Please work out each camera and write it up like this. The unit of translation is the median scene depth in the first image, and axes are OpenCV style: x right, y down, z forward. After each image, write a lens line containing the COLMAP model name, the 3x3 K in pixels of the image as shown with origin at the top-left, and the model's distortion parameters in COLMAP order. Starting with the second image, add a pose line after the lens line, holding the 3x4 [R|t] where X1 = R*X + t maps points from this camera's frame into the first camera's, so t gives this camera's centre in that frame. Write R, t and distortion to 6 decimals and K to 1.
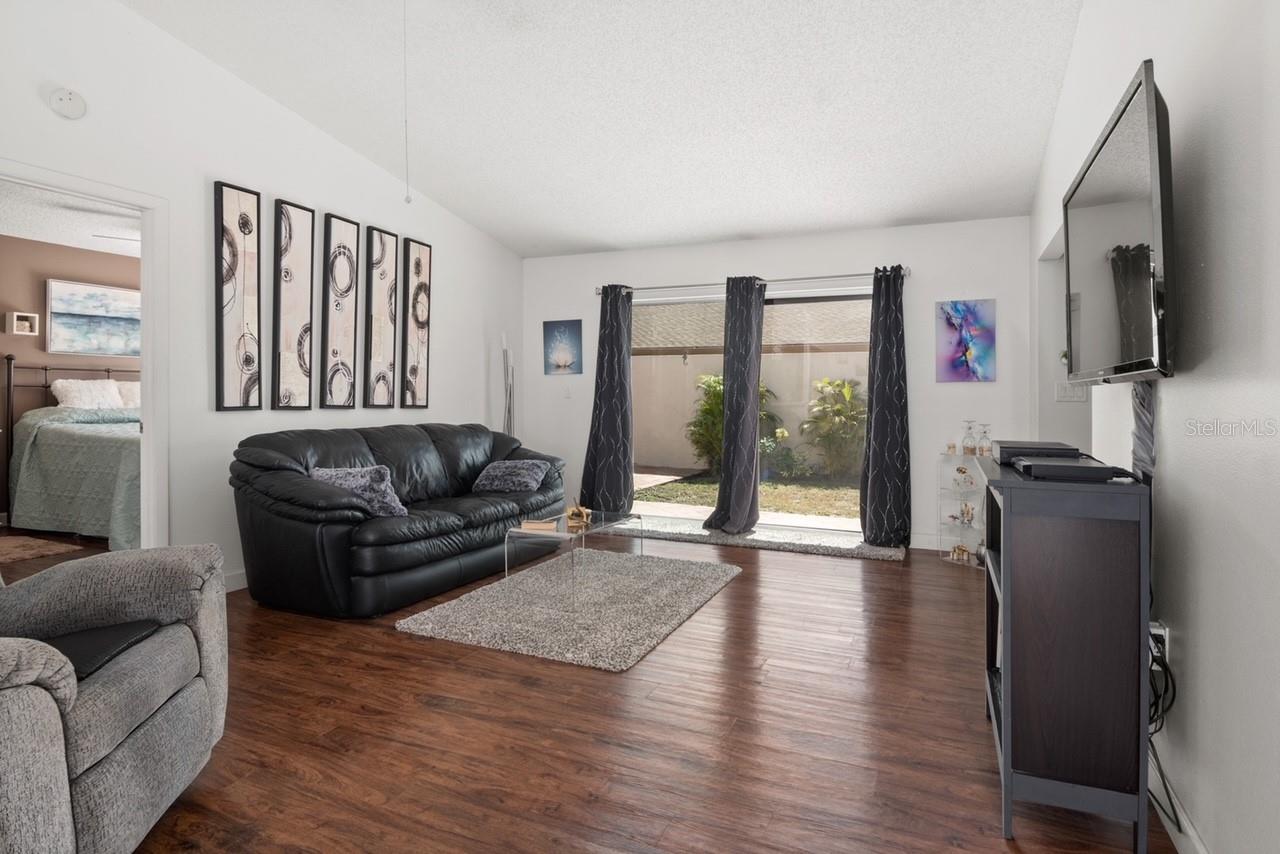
lens RADIAL K [[676.7, 0, 624.6], [0, 676.7, 371.8], [0, 0, 1]] dist [0.002773, -0.016588]
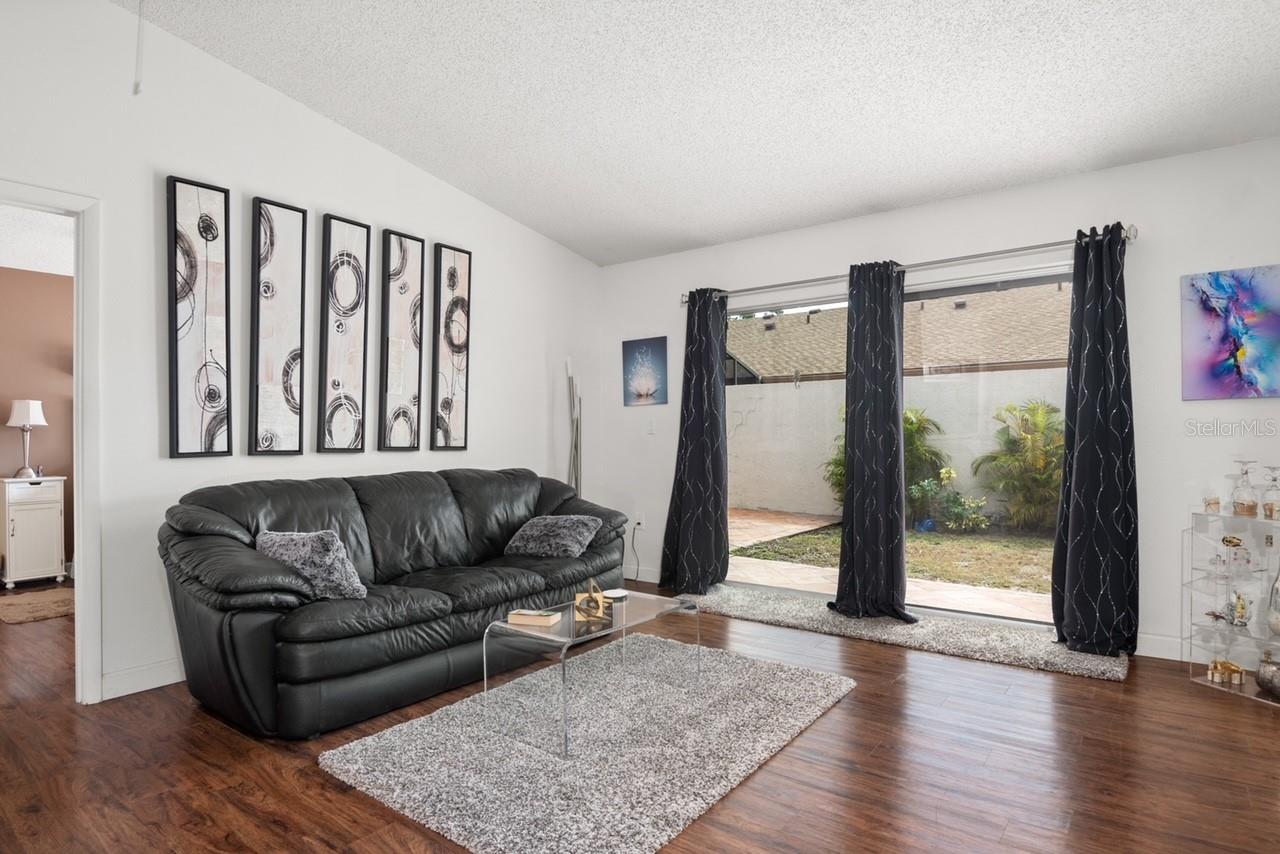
lens RADIAL K [[676.7, 0, 634.2], [0, 676.7, 434.7], [0, 0, 1]] dist [0.002773, -0.016588]
pose [[0.973541, -0.016218, -0.227934, 0.102054], [0.025381, 0.998981, 0.037327, 0.010816], [0.227097, -0.042125, 0.972961, 0.267289]]
